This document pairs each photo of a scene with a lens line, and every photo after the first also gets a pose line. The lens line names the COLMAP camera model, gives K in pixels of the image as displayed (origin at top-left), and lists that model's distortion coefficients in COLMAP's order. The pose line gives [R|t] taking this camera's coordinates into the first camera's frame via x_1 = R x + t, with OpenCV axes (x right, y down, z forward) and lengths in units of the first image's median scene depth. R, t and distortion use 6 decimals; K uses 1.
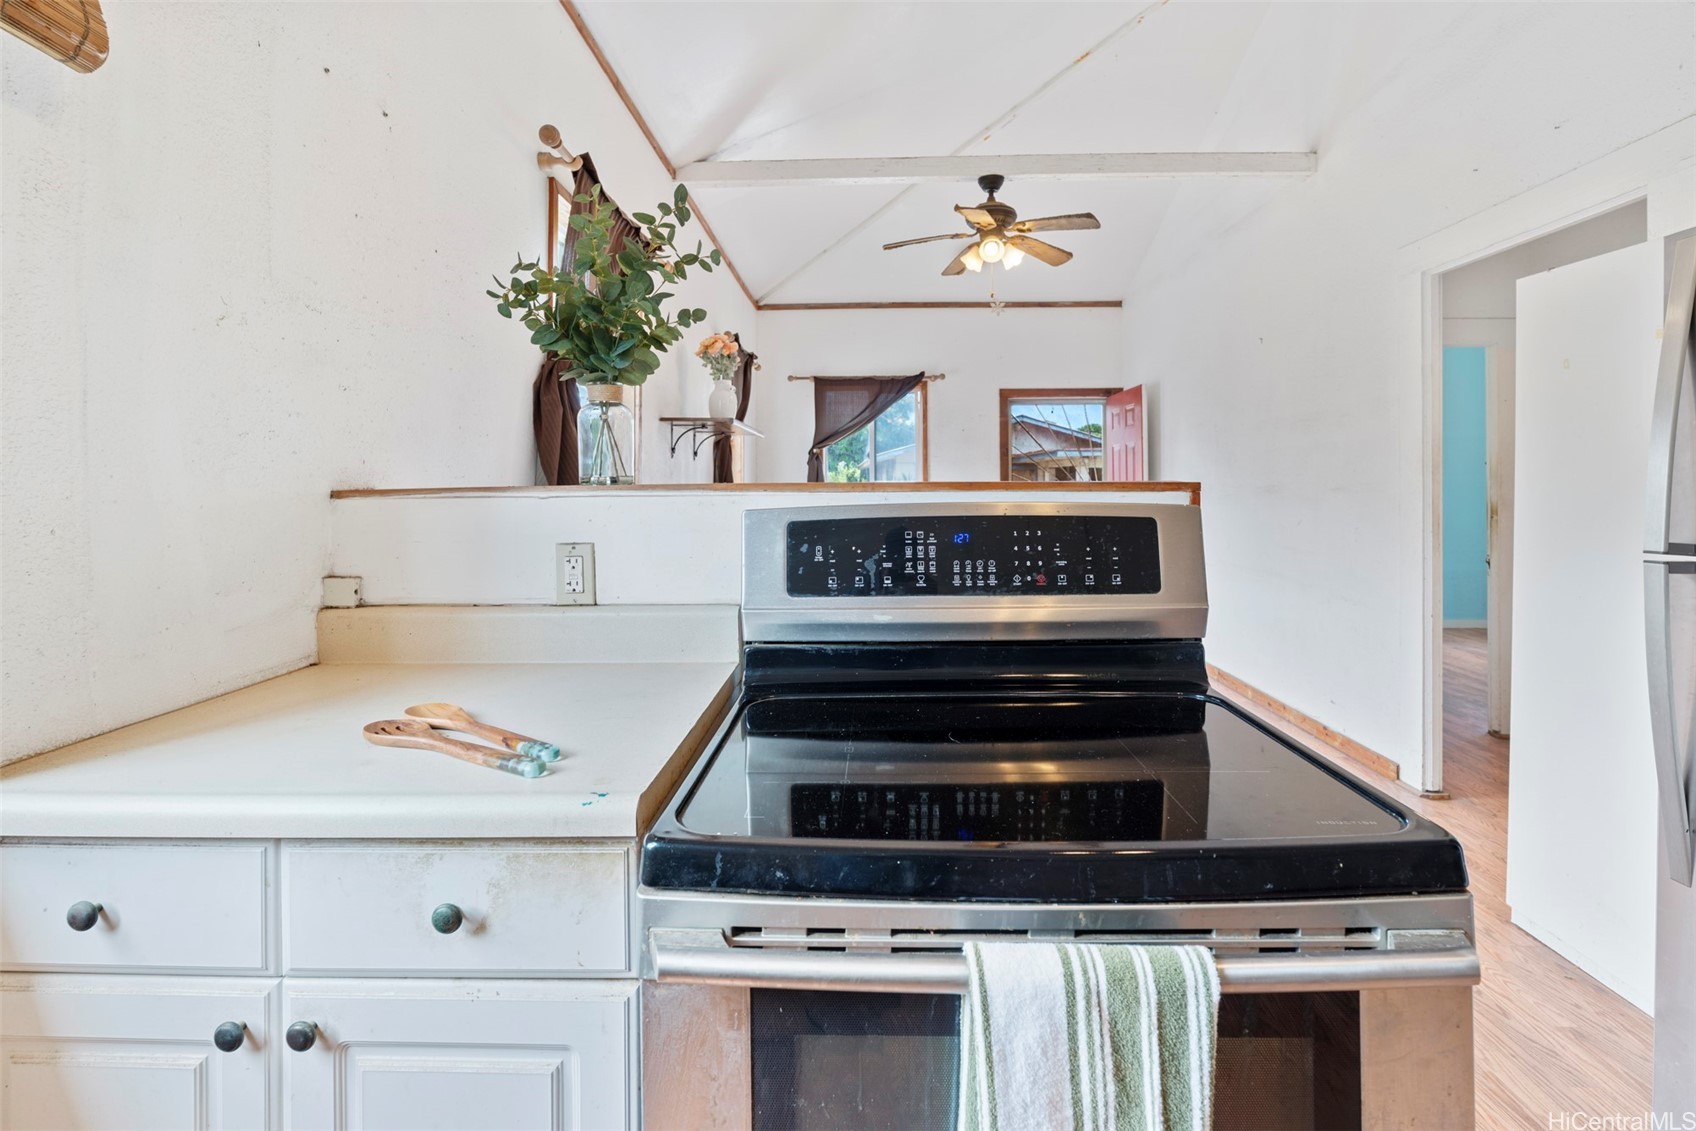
lens RADIAL K [[779.5, 0, 853.4], [0, 779.5, 483.8], [0, 0, 1]] dist [-0.004949, -0.000328]
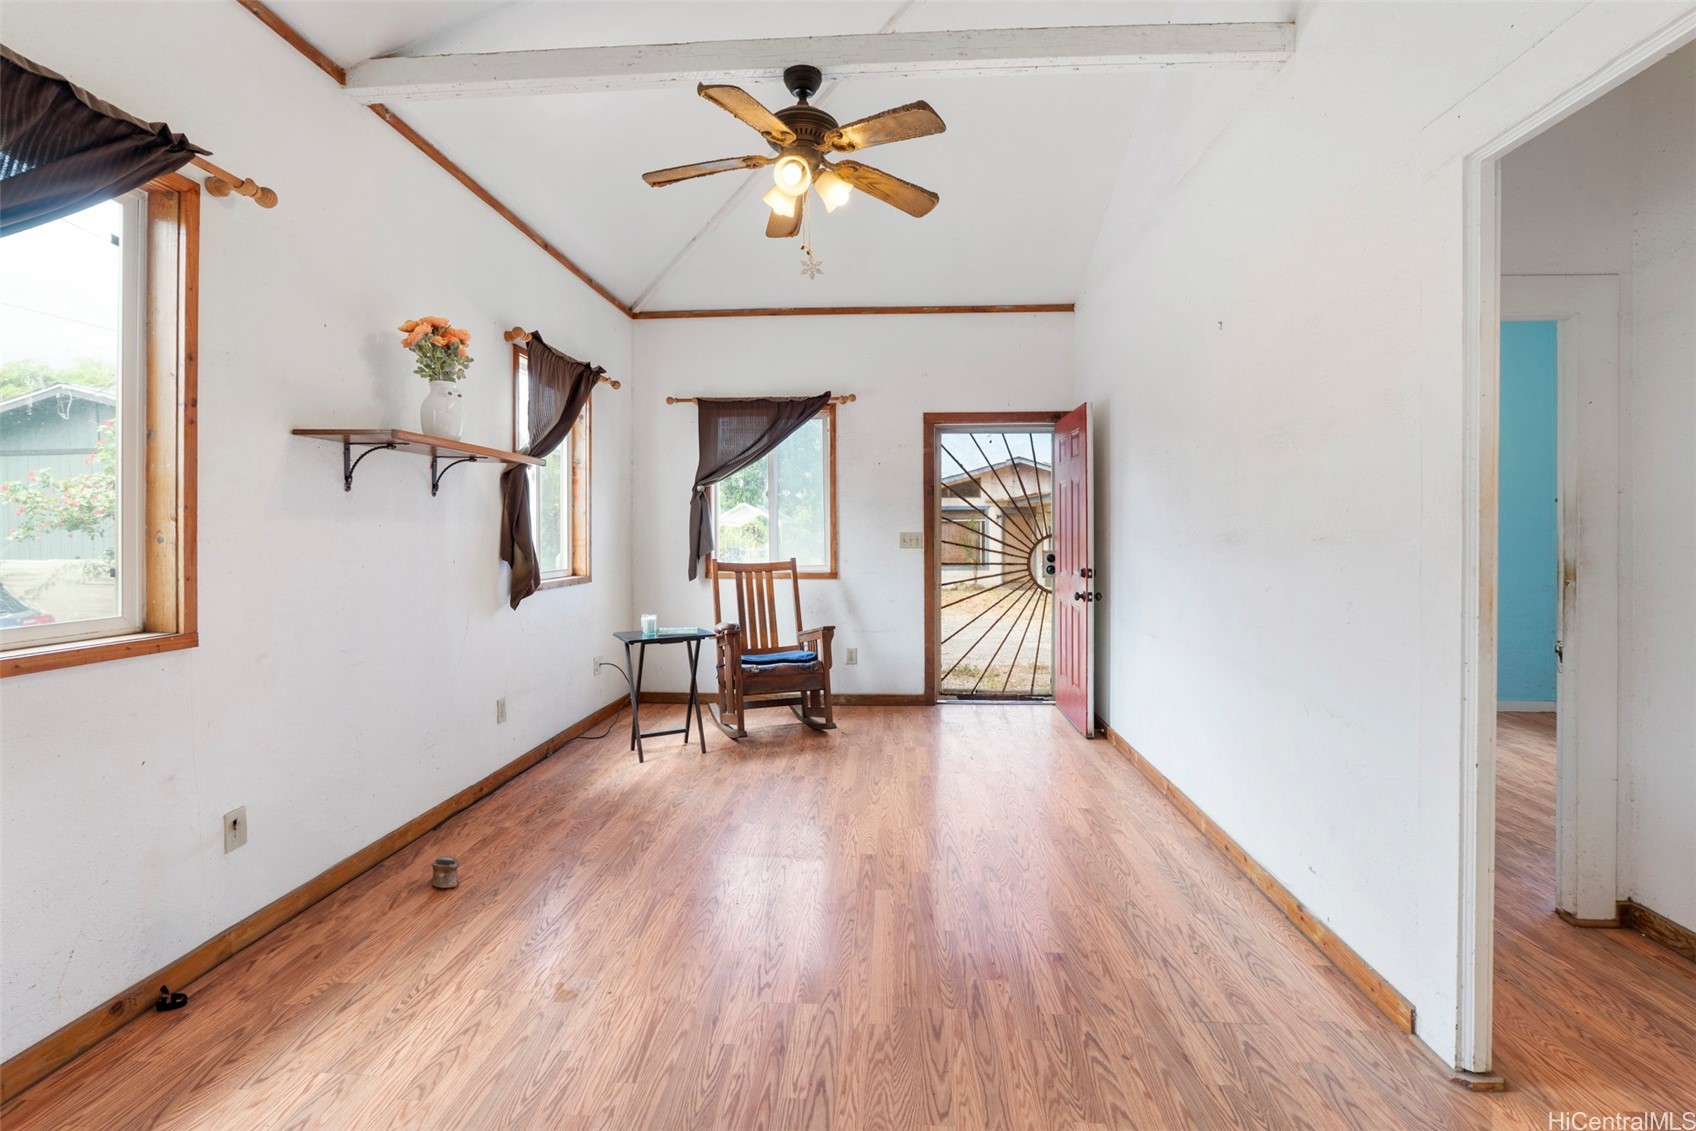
lens RADIAL K [[759.6, 0, 851.5], [0, 759.6, 534.2], [0, 0, 1]] dist [-0.007624, 0.000122]
pose [[0.999387, 0.003413, -0.034830, 0.306162], [-0.003095, 0.999953, 0.009183, -0.002601], [0.034860, -0.009070, 0.999351, 0.434056]]
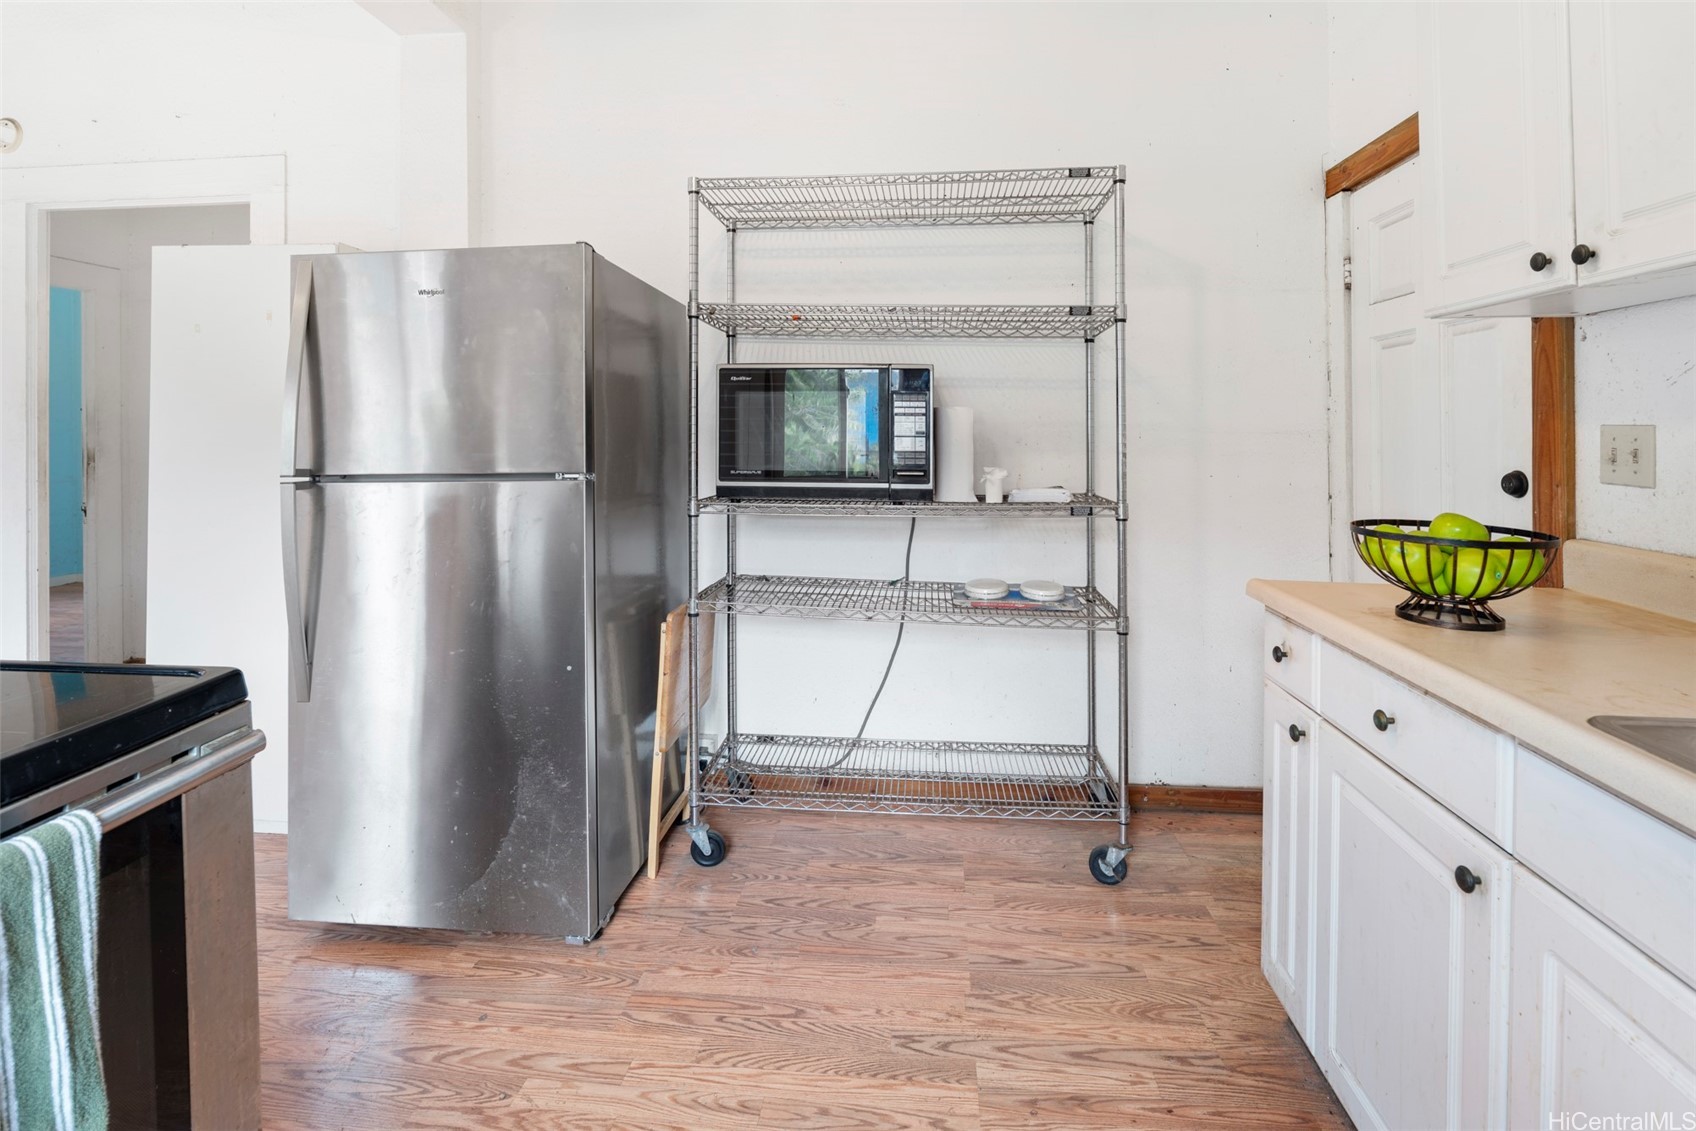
lens RADIAL K [[787.8, 0, 858.9], [0, 787.8, 435.3], [0, 0, 1]] dist [-0.012506, 0.000210]
pose [[0.061384, -0.004130, 0.998106, -0.141955], [-0.000362, 0.999991, 0.004160, 0.002349], [-0.998114, -0.000616, 0.061382, -0.059588]]
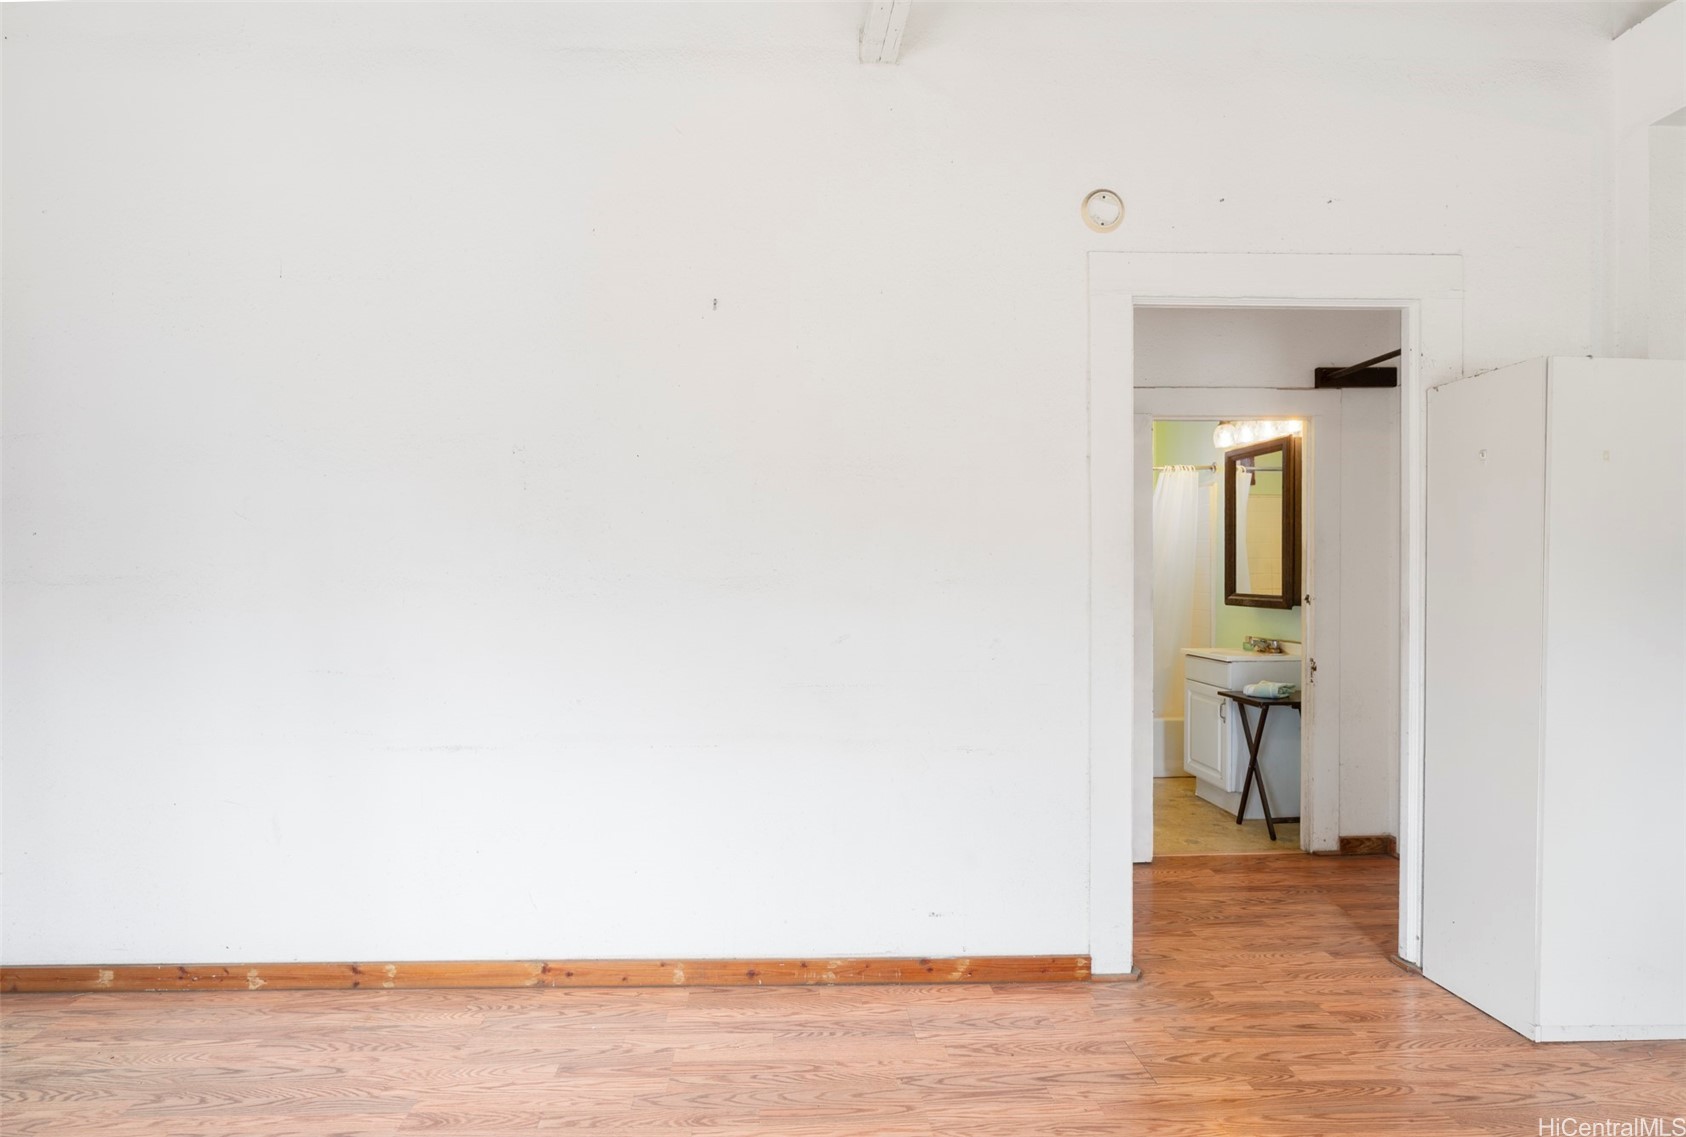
lens RADIAL K [[831.4, 0, 793.2], [0, 831.4, 575.6], [0, 0, 1]] dist [-0.007801, 0.001094]
pose [[-0.050749, -0.003195, 0.998706, -0.071439], [-0.003039, 0.999991, 0.003045, 0.000109], [-0.998707, -0.002880, -0.050759, 1.382768]]
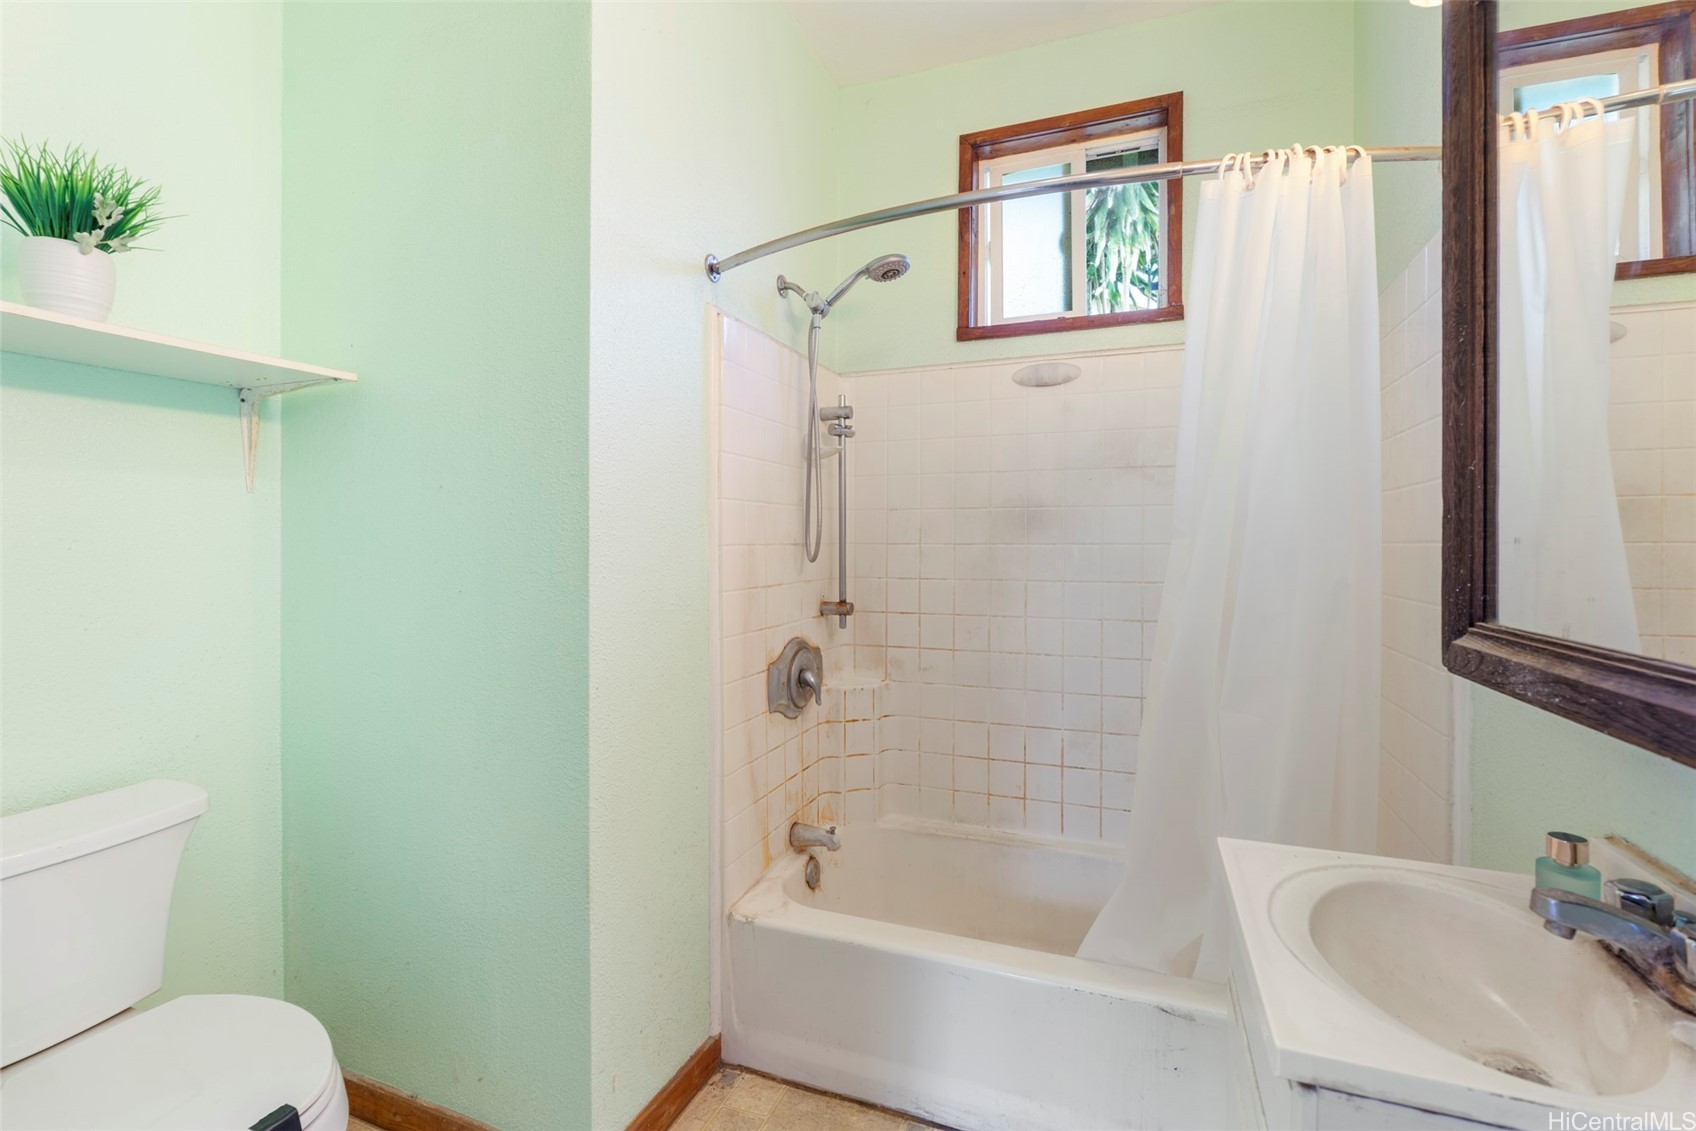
lens RADIAL K [[751.2, 0, 845.5], [0, 751.2, 550.6], [0, 0, 1]] dist [-0.013700, 0.003377]
pose [[0.351269, -0.004315, 0.936265, 1.033353], [-0.003740, 0.999975, 0.006011, 0.005437], [-0.936267, -0.005613, 0.351244, 0.638264]]
